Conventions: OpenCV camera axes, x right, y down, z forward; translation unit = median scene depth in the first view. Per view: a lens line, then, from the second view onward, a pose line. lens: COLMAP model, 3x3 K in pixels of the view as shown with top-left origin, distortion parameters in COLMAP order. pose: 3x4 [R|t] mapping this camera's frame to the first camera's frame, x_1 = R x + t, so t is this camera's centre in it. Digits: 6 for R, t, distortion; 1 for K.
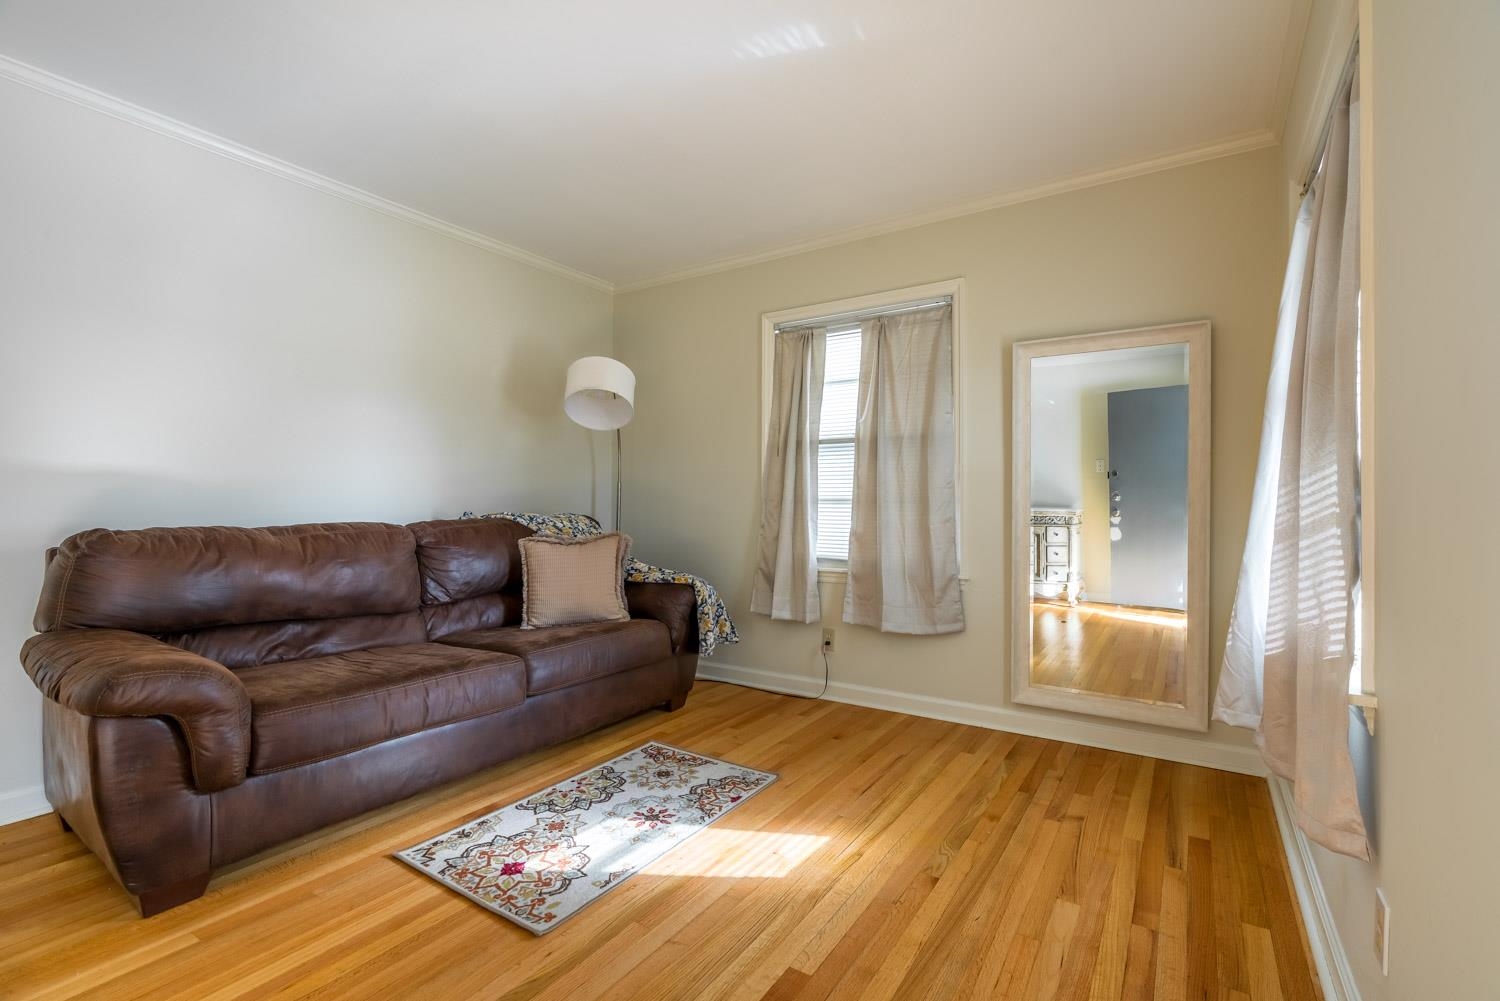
lens RADIAL K [[683.4, 0, 744.2], [0, 683.4, 506.1], [0, 0, 1]] dist [-0.001706, -0.000187]
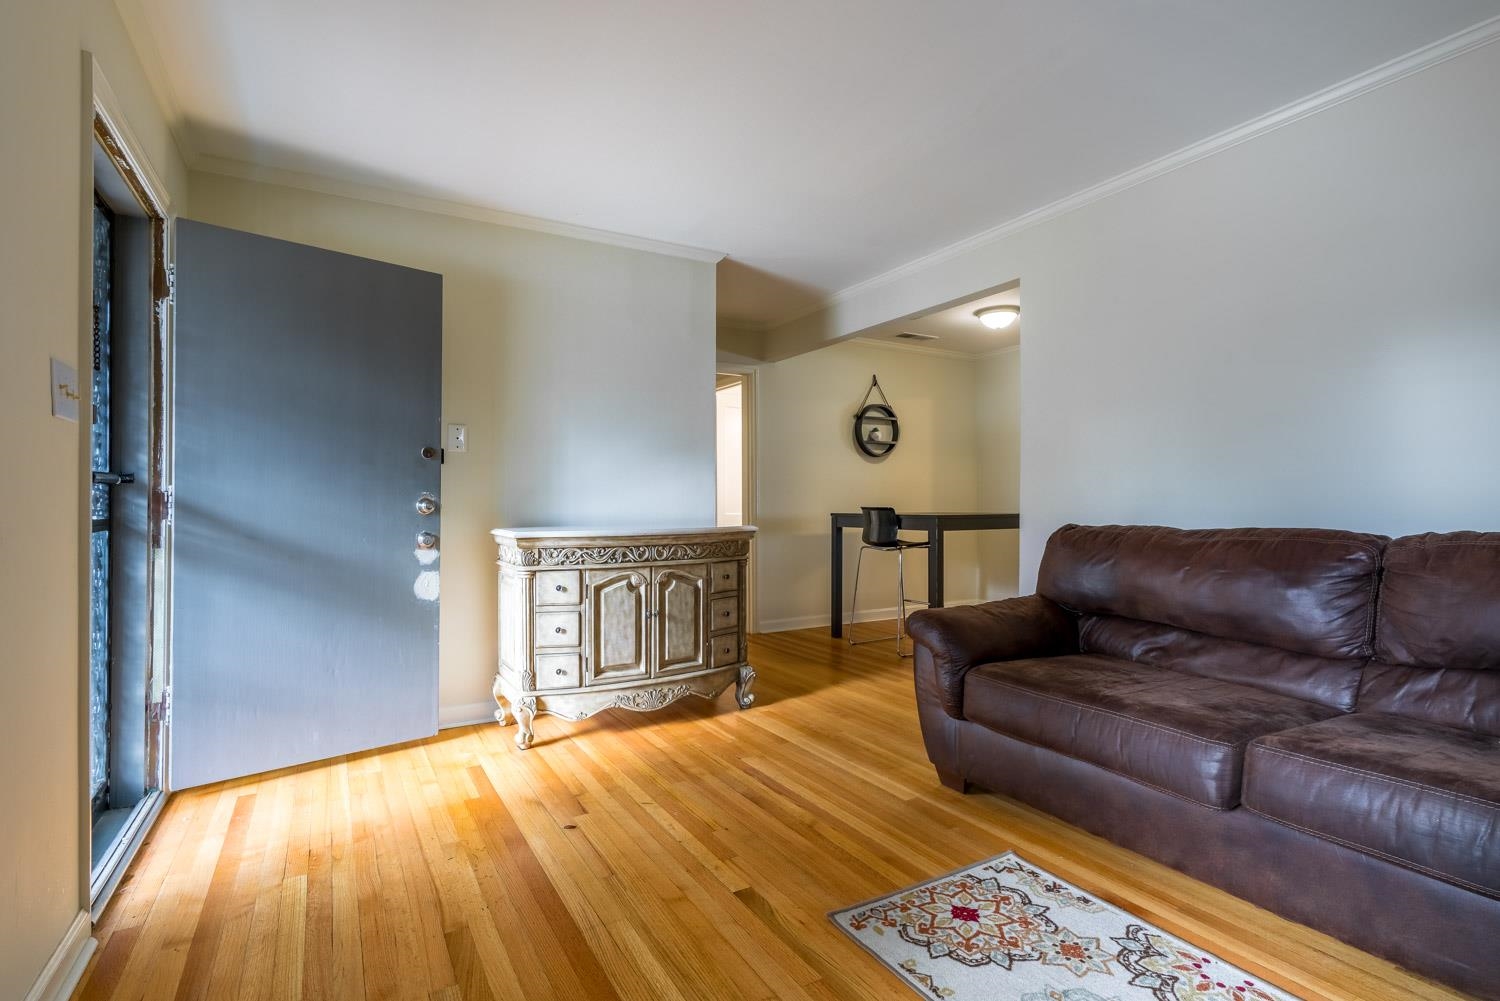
lens RADIAL K [[683.4, 0, 743.3], [0, 683.4, 501.4], [0, 0, 1]] dist [-0.001706, -0.000187]
pose [[-0.425356, -0.008280, -0.904988, 0.519914], [-0.003092, 0.999966, -0.007695, 0.000109], [0.905021, -0.000475, -0.425367, 0.974081]]
